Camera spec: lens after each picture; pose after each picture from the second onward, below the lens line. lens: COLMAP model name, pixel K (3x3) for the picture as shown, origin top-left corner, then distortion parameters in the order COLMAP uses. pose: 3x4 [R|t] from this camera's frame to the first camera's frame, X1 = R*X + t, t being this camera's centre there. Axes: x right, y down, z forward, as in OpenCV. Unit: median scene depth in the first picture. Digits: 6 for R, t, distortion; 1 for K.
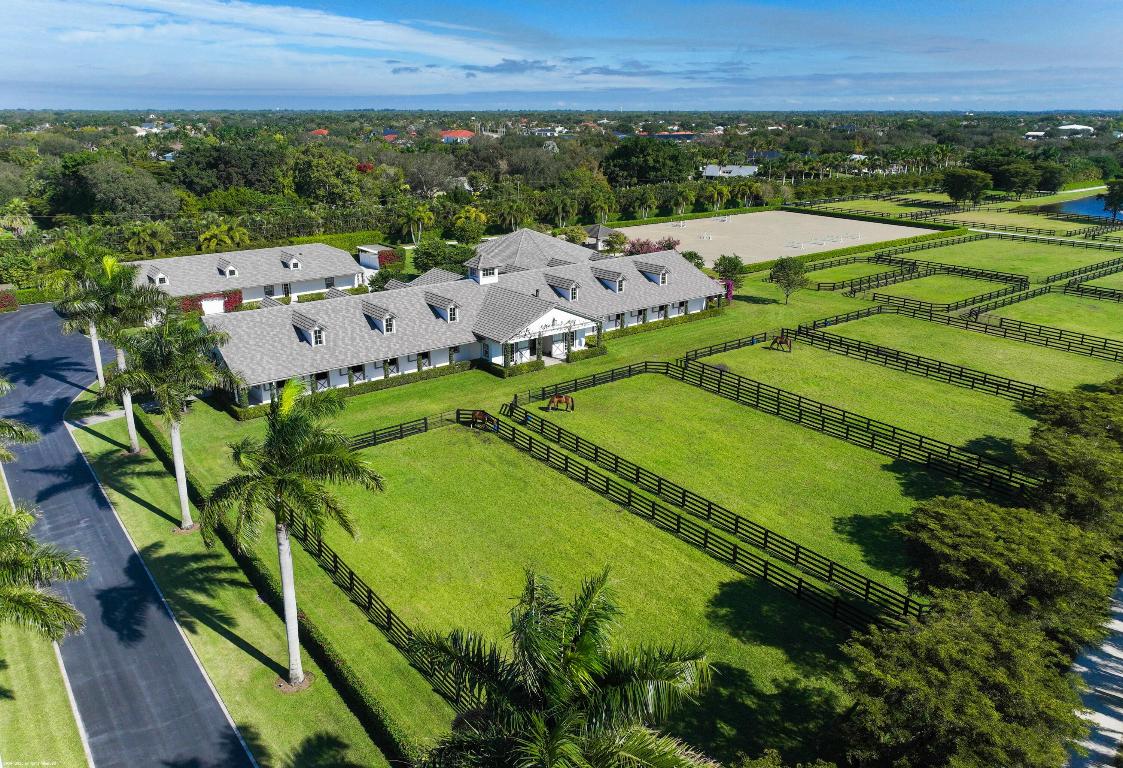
lens RADIAL K [[808.7, 0, 561.5], [0, 808.7, 384.0], [0, 0, 1]] dist [-0.001026, 0.003714]
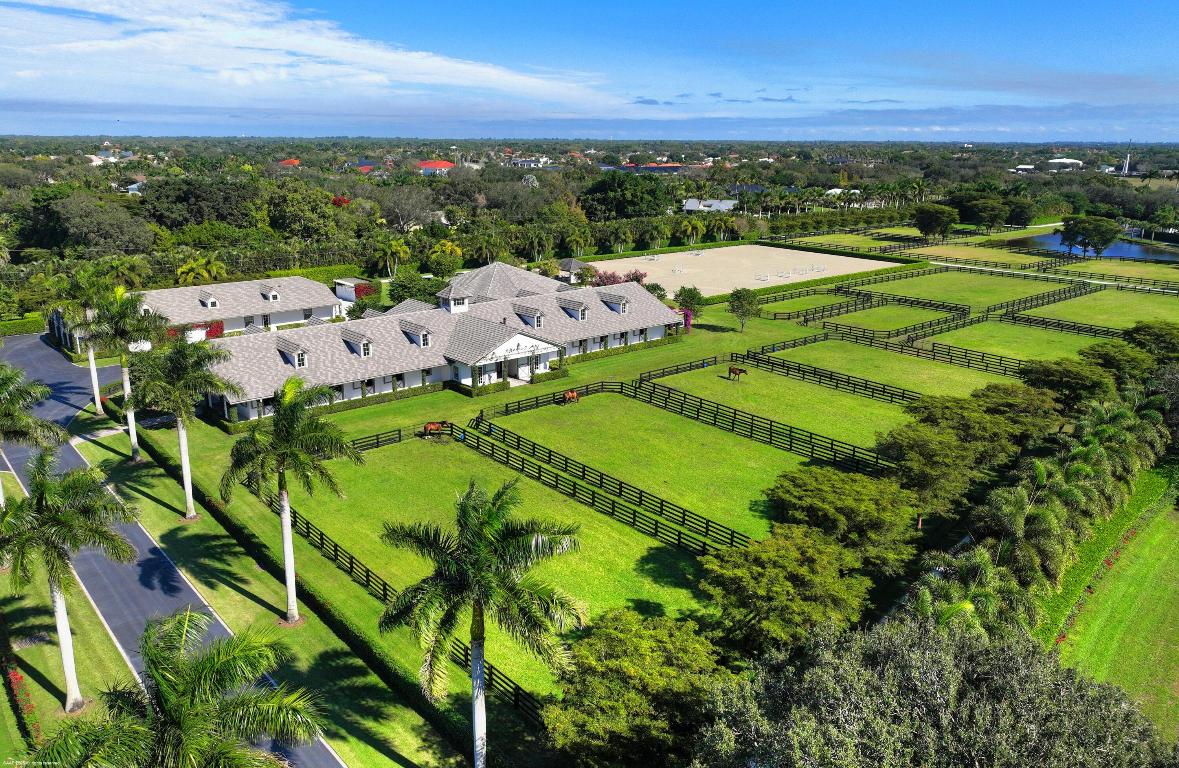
lens RADIAL K [[885.0, 0, 589.5], [0, 885.0, 384.0], [0, 0, 1]] dist [0.001804, -0.001864]
pose [[0.999113, -0.006498, 0.041609, 0.023841], [0.008735, 0.998512, -0.053821, 0.025801], [-0.041198, 0.054137, 0.997683, -0.128373]]
